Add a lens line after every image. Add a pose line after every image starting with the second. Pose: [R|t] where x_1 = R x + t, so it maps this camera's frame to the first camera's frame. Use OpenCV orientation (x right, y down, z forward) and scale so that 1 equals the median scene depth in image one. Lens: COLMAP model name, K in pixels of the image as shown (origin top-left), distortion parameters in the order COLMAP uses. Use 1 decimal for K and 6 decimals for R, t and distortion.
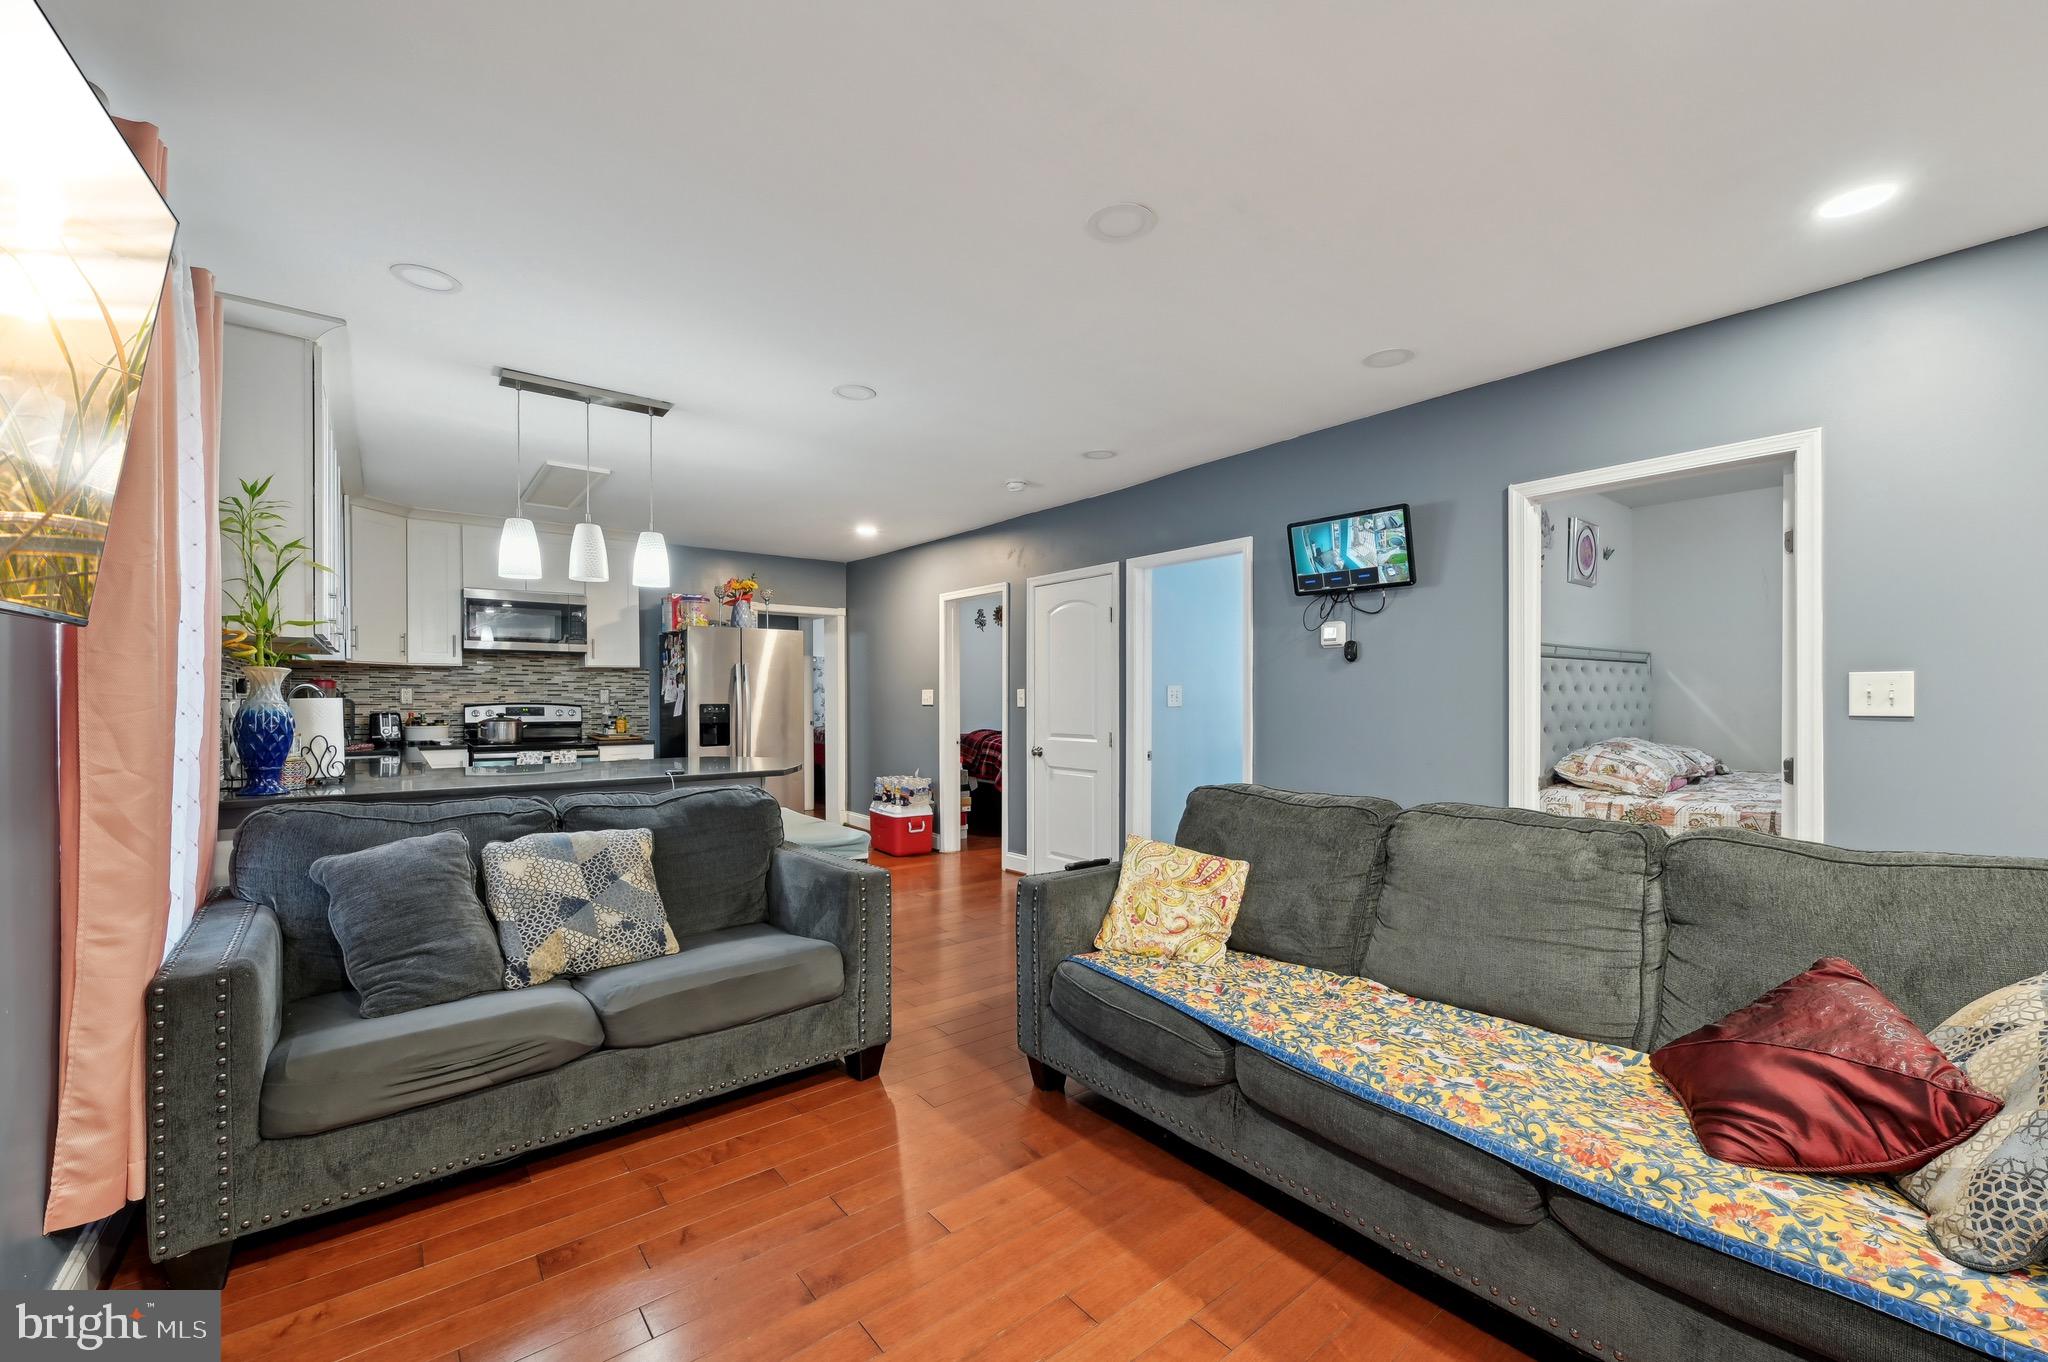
lens RADIAL K [[811.1, 0, 1036.0], [0, 811.1, 697.2], [0, 0, 1]] dist [-0.002824, 0.000151]
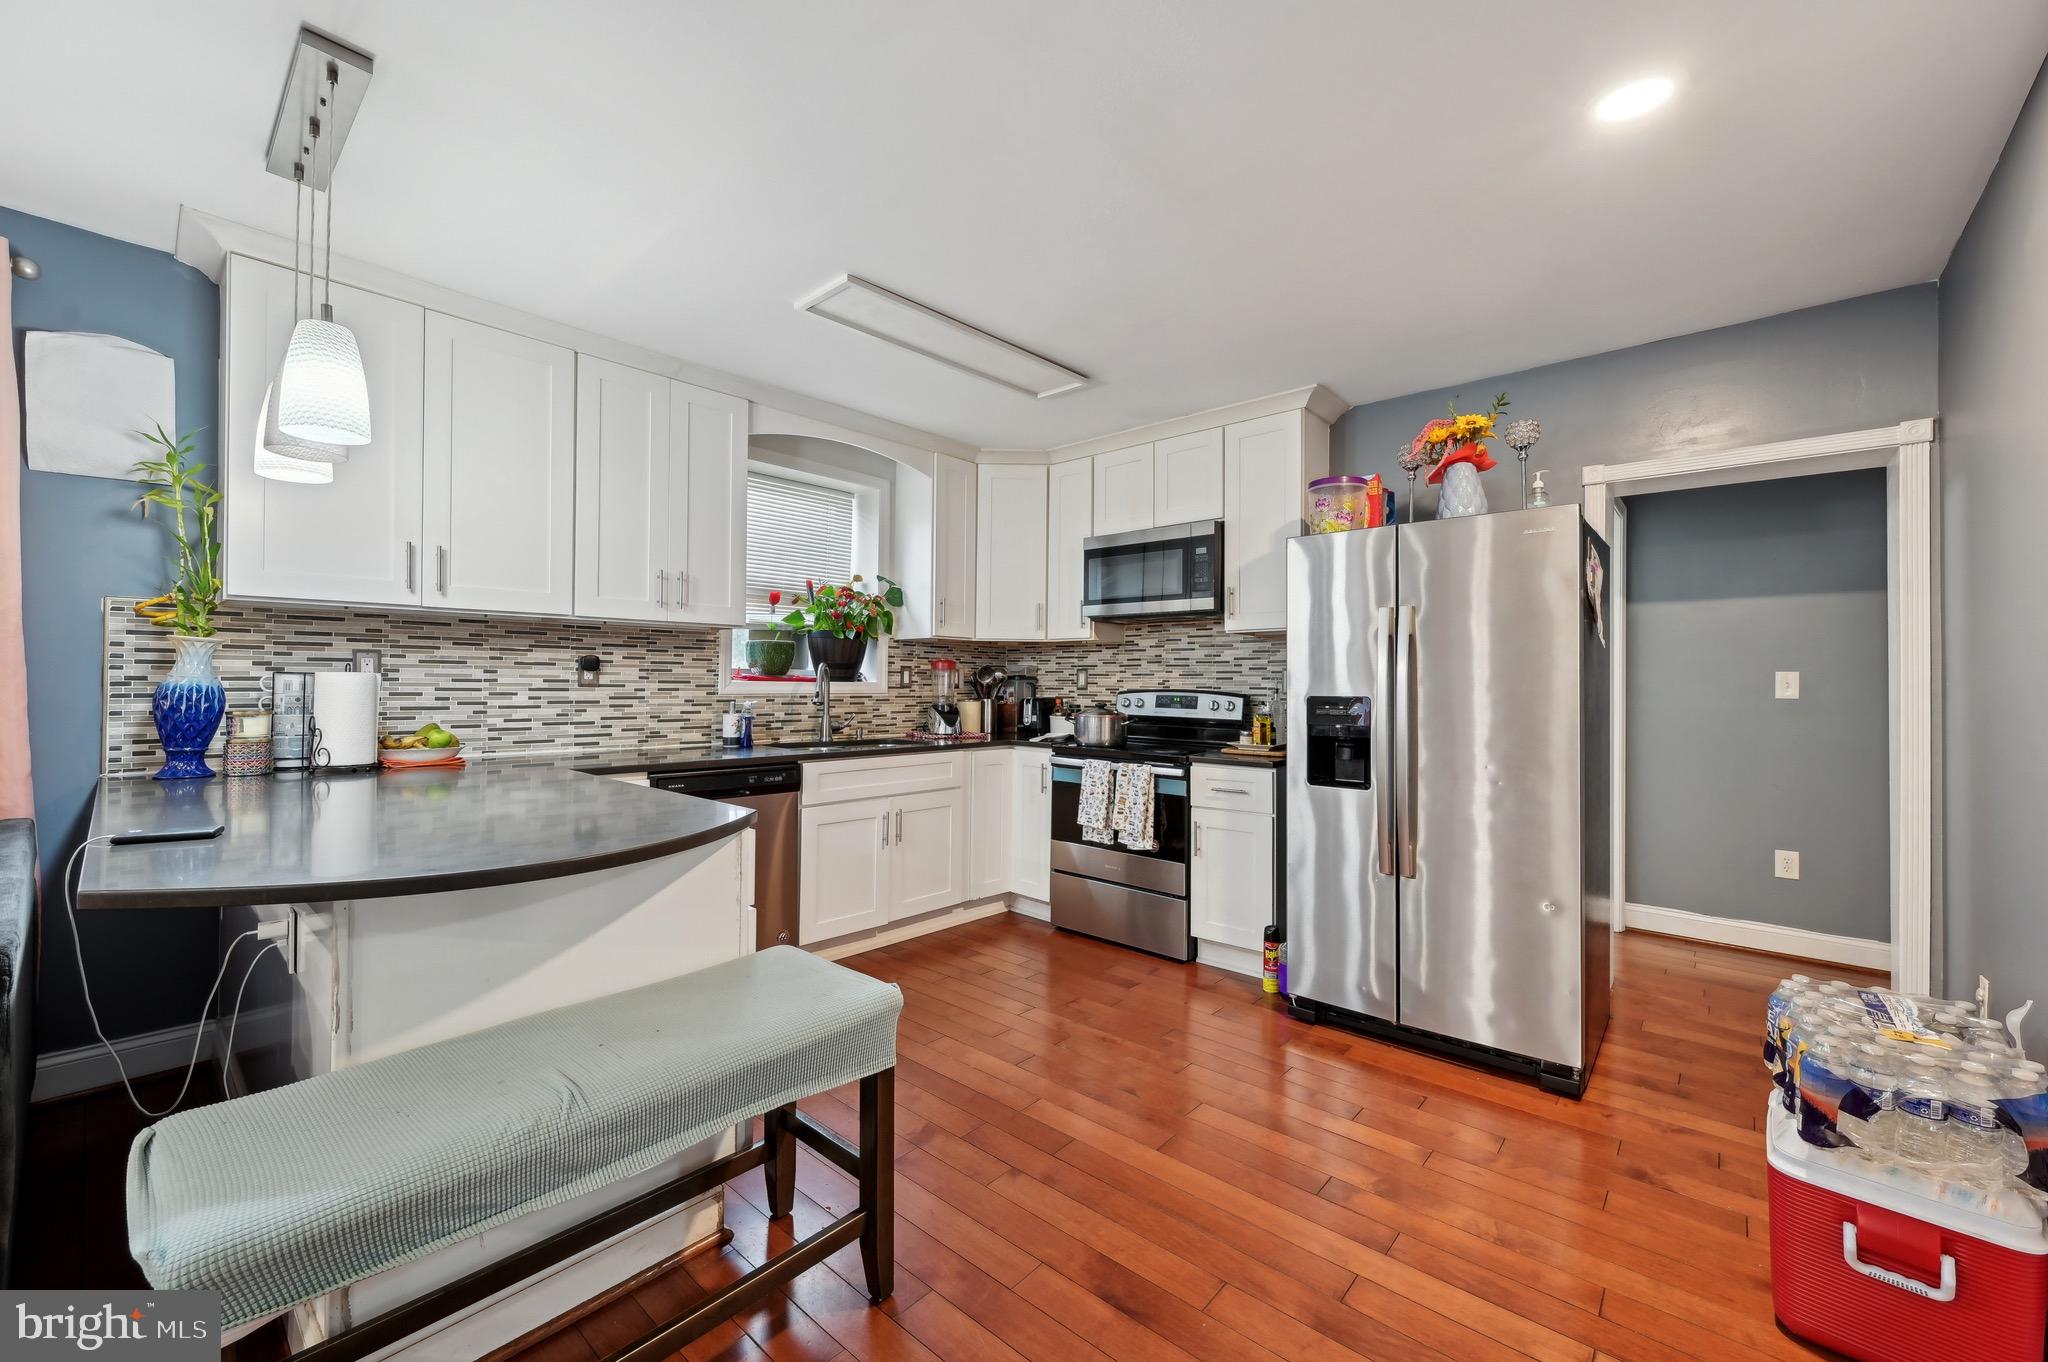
lens RADIAL K [[811.1, 0, 1038.5], [0, 811.1, 679.8], [0, 0, 1]] dist [-0.002824, 0.000151]
pose [[0.166075, -0.000859, -0.986113, 0.038869], [-0.010079, 0.999946, -0.002569, 0.001759], [0.986062, 0.010365, 0.166058, 0.834997]]
